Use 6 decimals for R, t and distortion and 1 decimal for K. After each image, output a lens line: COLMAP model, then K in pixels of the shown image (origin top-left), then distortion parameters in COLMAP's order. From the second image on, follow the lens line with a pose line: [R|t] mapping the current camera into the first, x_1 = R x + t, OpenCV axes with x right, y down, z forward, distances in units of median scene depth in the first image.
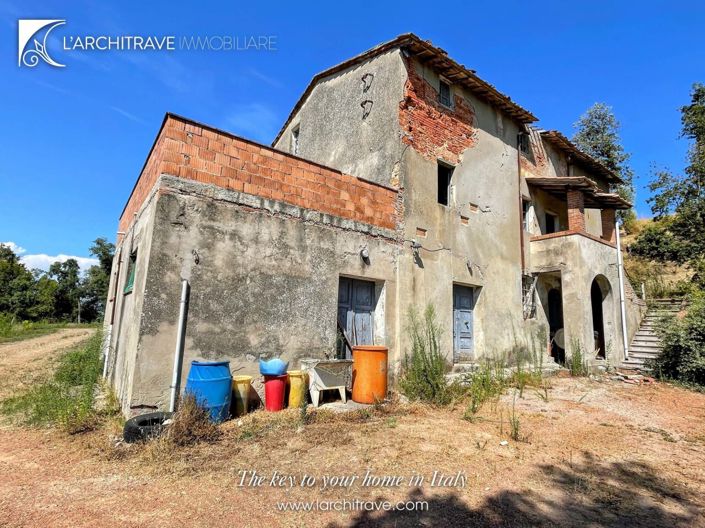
lens RADIAL K [[367.2, 0, 351.9], [0, 367.2, 264.5], [0, 0, 1]] dist [0.004515, -0.000689]
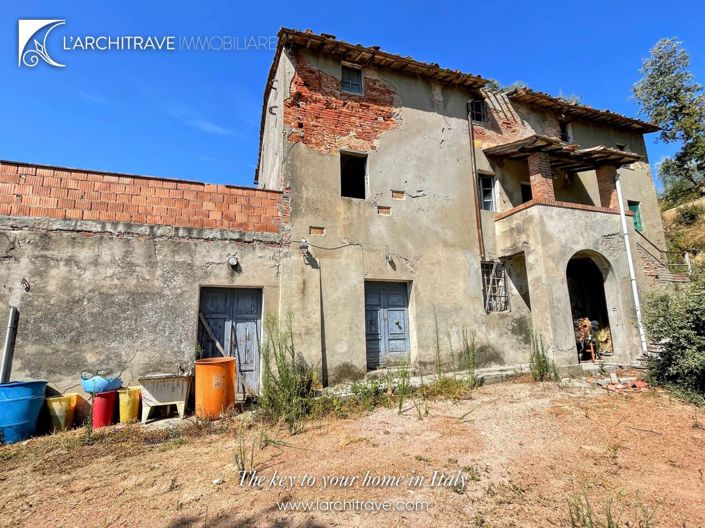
lens RADIAL K [[341.8, 0, 352.7], [0, 341.8, 264.1], [0, 0, 1]] dist [0.000216, 0.001674]
pose [[0.953444, -0.111665, -0.280133, 0.536941], [0.107241, 0.993746, -0.031123, 0.035883], [0.281856, -0.000368, 0.959457, 0.198645]]
